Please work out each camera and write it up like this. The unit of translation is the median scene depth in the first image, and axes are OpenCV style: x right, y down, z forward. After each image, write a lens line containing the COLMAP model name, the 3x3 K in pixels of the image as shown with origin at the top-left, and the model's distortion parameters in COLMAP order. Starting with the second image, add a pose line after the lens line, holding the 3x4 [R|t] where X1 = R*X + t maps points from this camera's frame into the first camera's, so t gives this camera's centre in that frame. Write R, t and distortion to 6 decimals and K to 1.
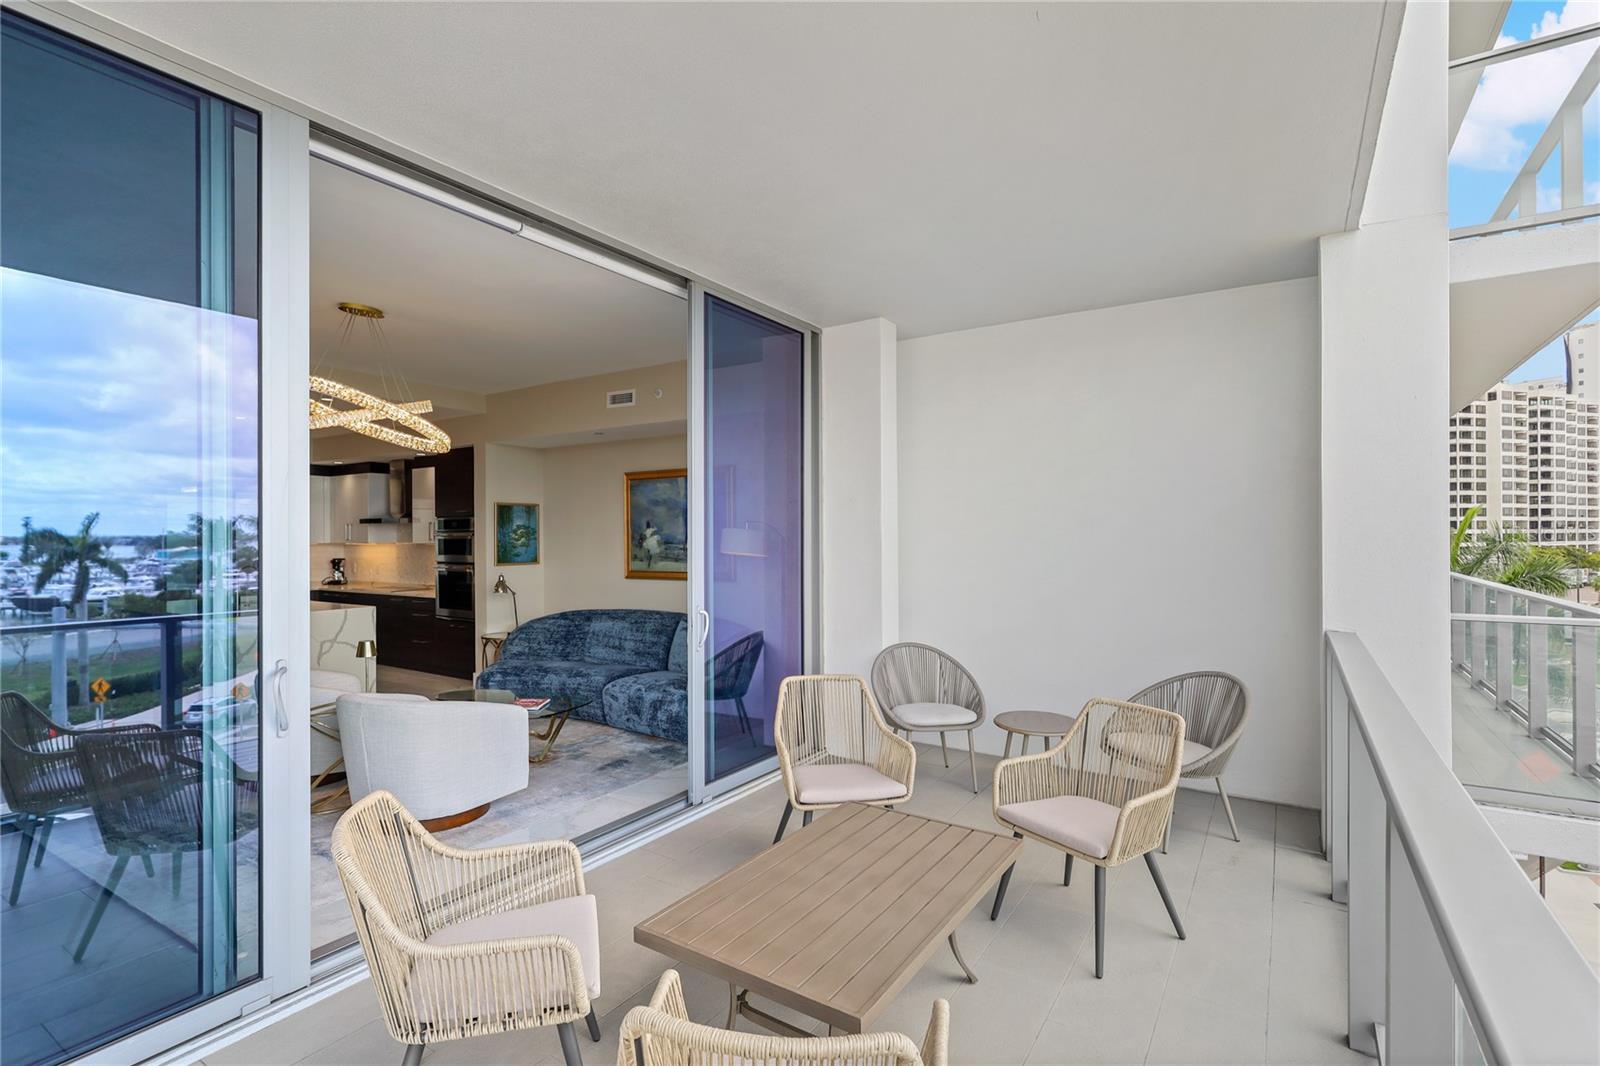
lens RADIAL K [[755.8, 0, 797.8], [0, 755.8, 531.3], [0, 0, 1]] dist [0.001941, 0.000234]
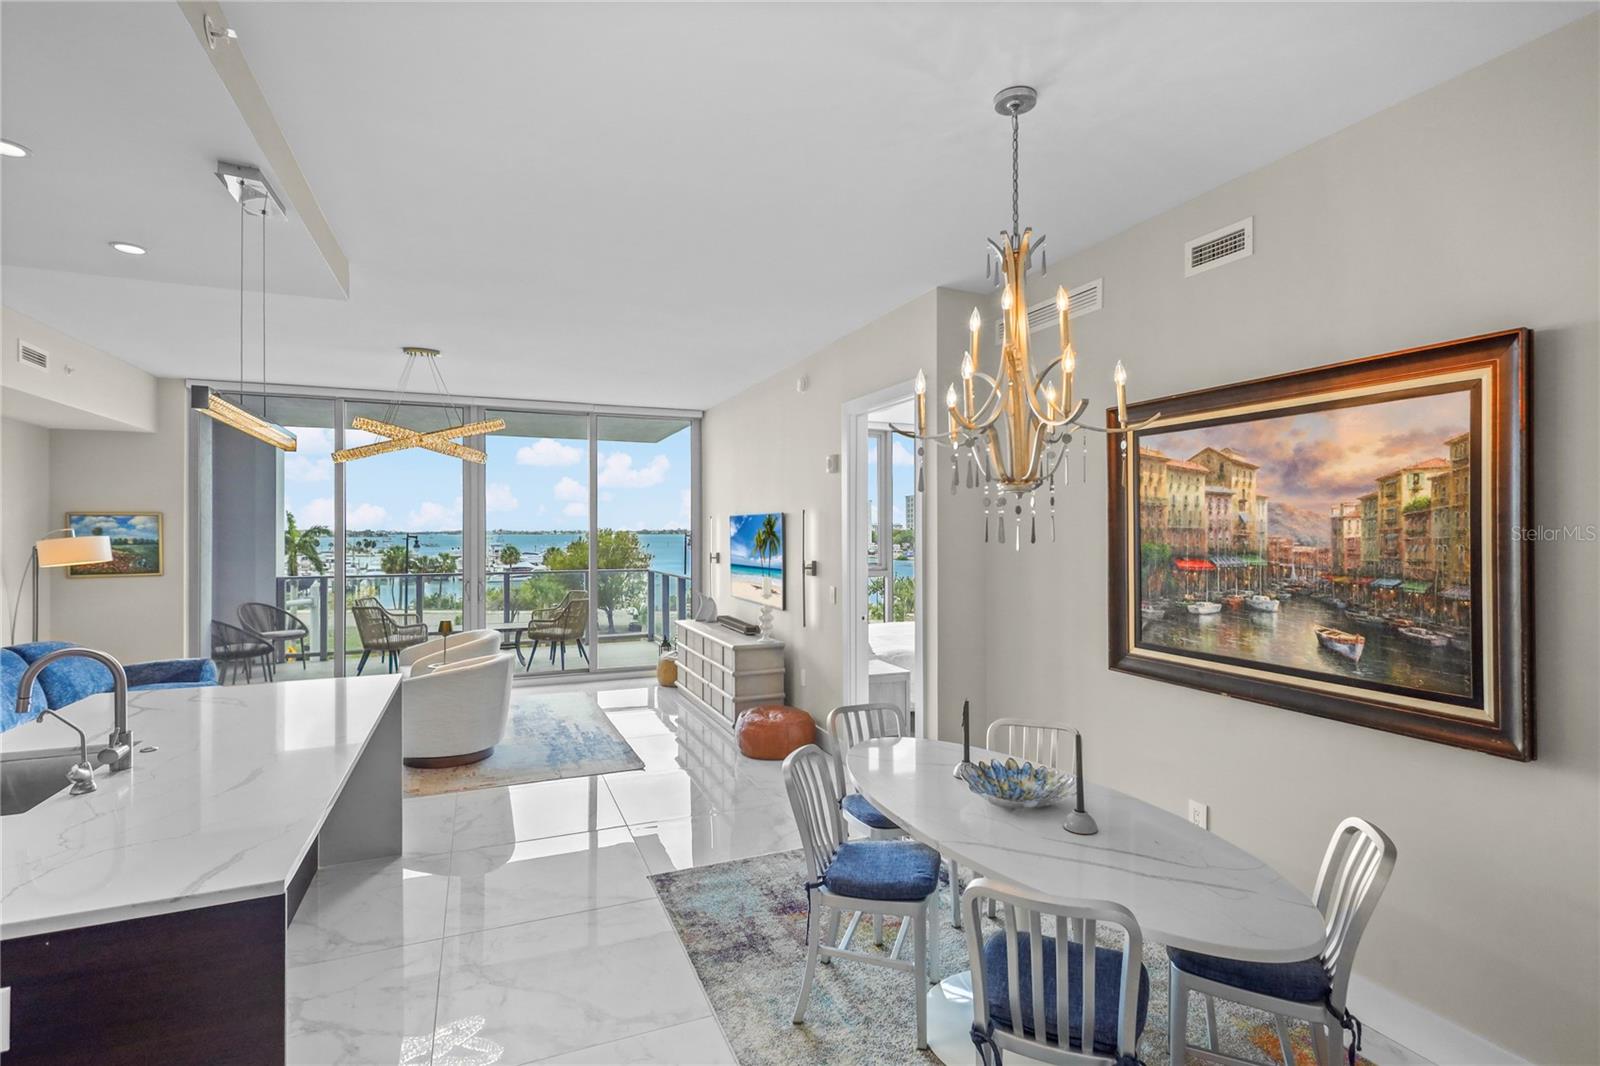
lens RADIAL K [[755.8, 0, 797.8], [0, 755.8, 531.3], [0, 0, 1]] dist [0.001941, 0.000234]
pose [[-0.826957, 0.008509, 0.562201, -1.106206], [0.005570, 0.999960, -0.006942, 0.001600], [-0.562238, -0.002609, -0.826972, 1.053529]]
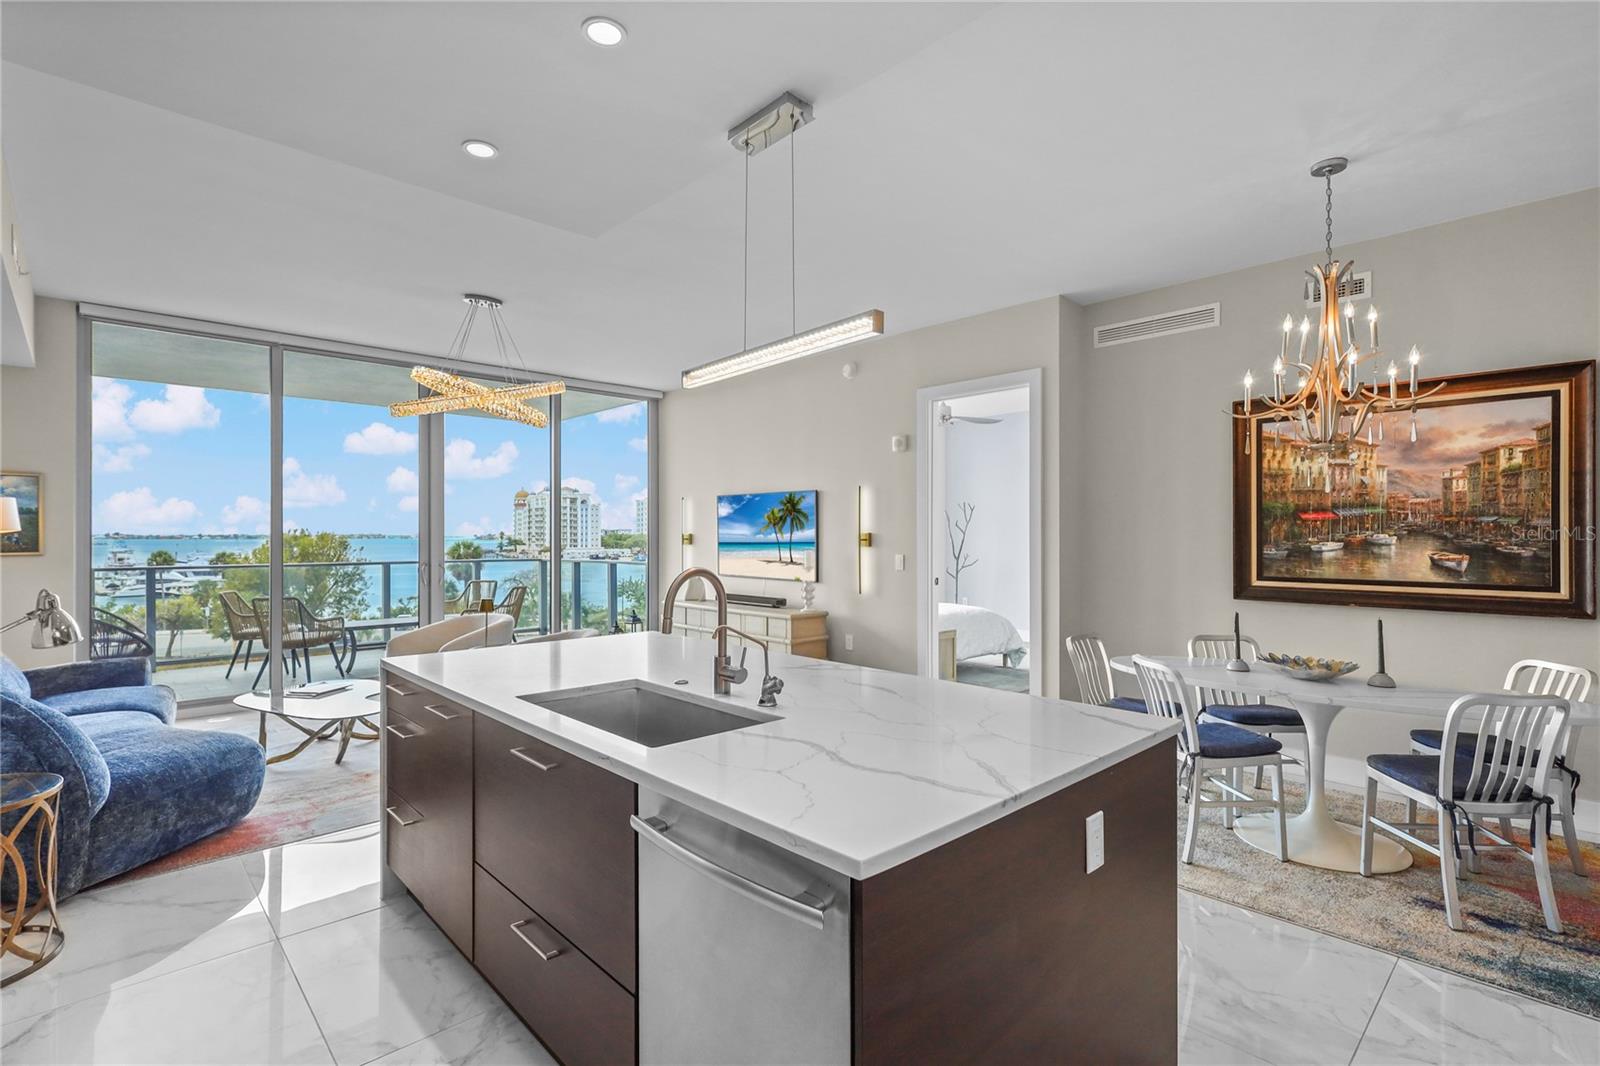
lens RADIAL K [[752.4, 0, 798.4], [0, 752.4, 536.5], [0, 0, 1]] dist [0.001422, 0.000488]
pose [[-0.971828, 0.006938, 0.235591, -0.807611], [0.006126, 0.999973, -0.004178, 0.033487], [-0.235613, -0.002617, -0.971843, 1.236385]]
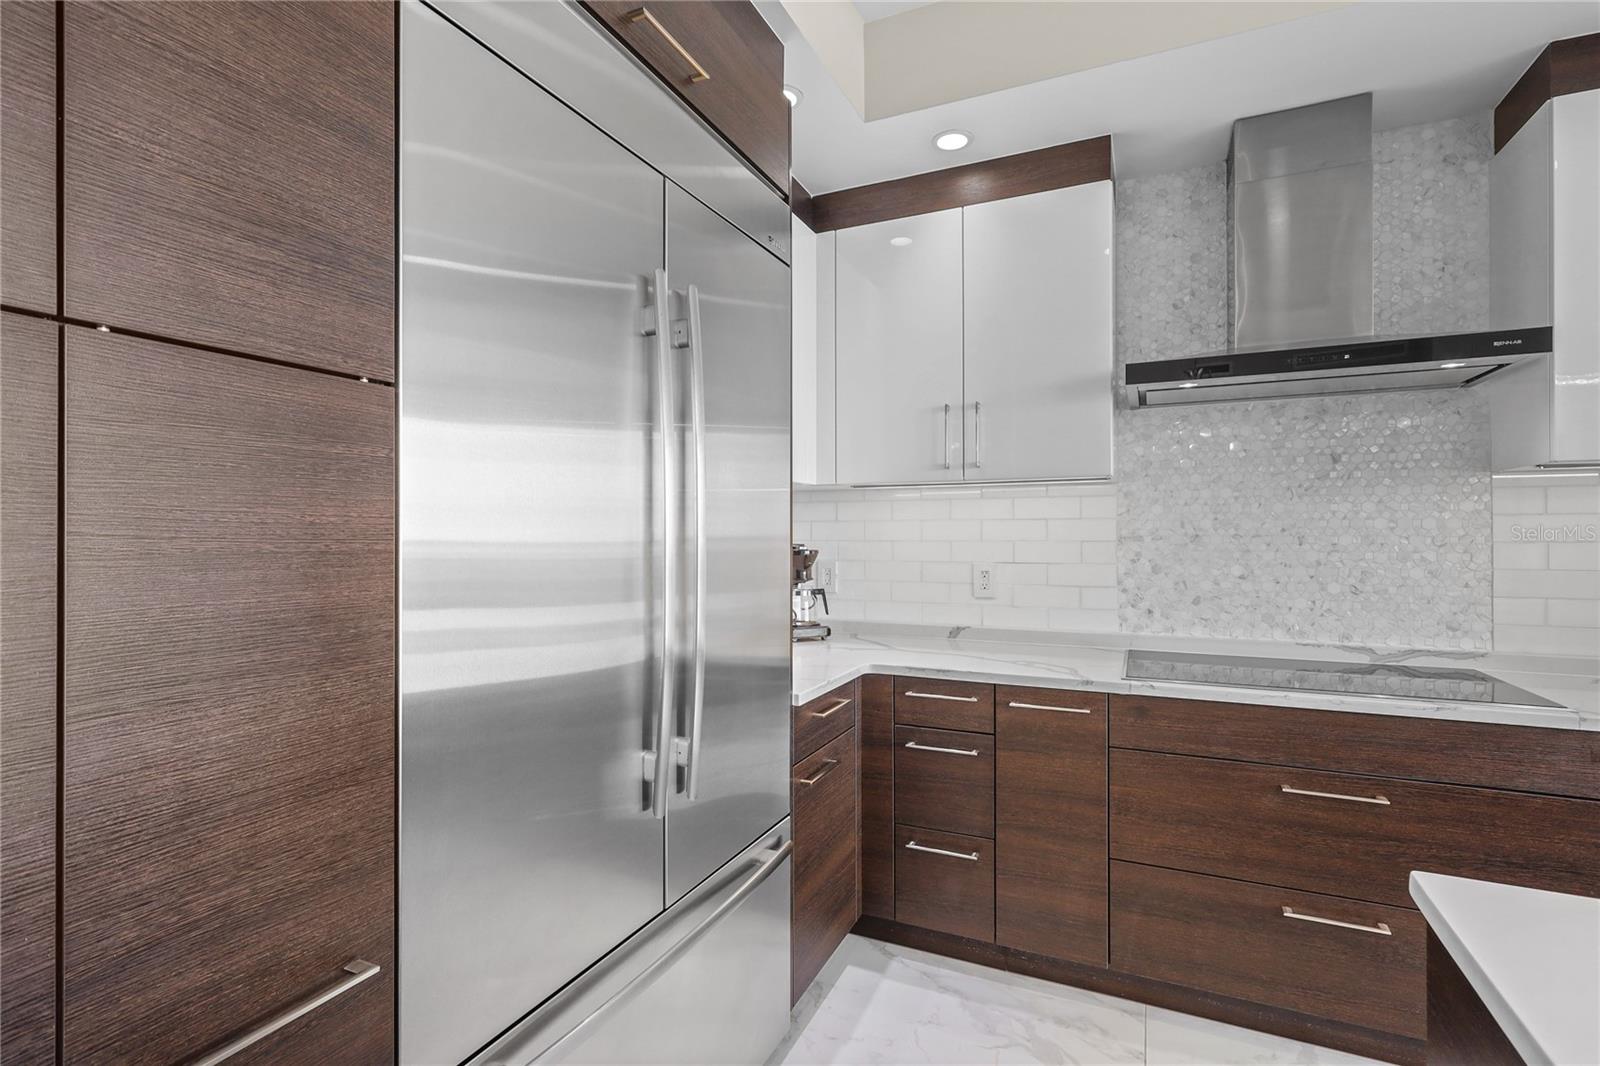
lens RADIAL K [[747.1, 0, 800.8], [0, 747.1, 529.7], [0, 0, 1]] dist [0.001608, 0.000315]
pose [[0.989552, 0.005288, 0.144078, -0.892200], [-0.004671, 0.999978, -0.004625, 0.044026], [-0.144099, 0.003904, 0.989556, 0.999737]]
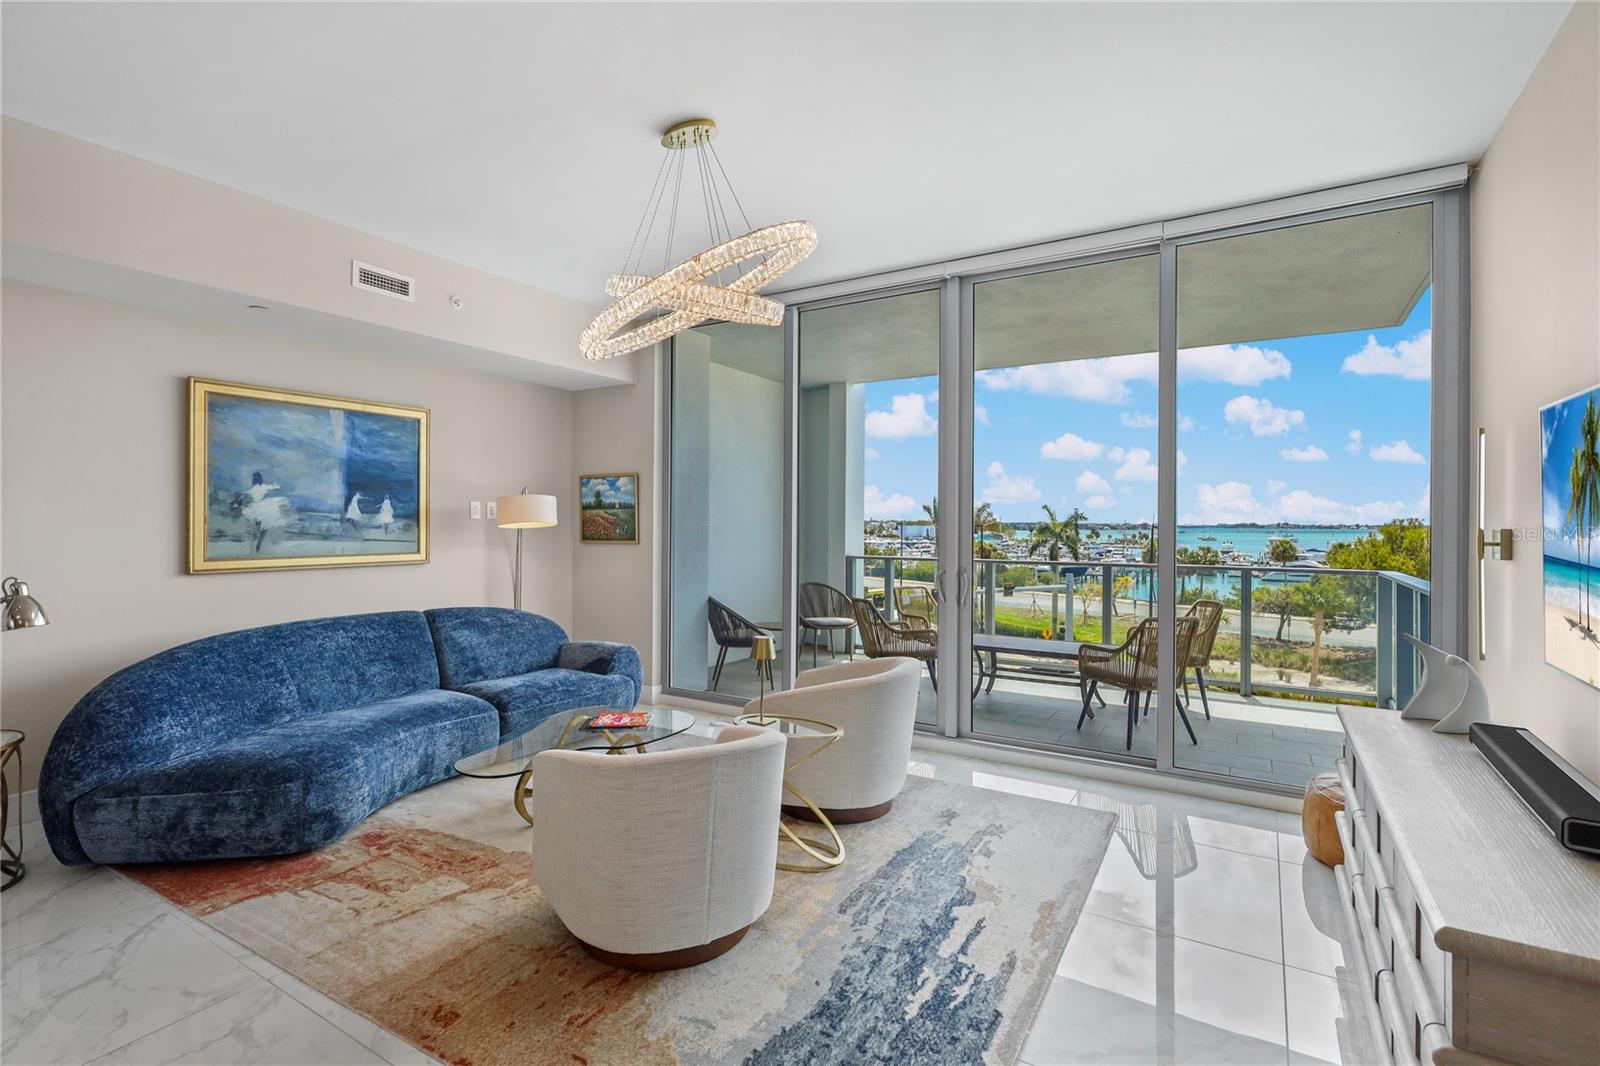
lens RADIAL K [[750.6, 0, 795.6], [0, 750.6, 525.8], [0, 0, 1]] dist [0.000468, -0.000048]
pose [[-0.021873, 0.004308, 0.999751, -0.773002], [-0.008190, 0.999956, -0.004488, 0.026693], [-0.999727, -0.008286, -0.021836, 0.590072]]
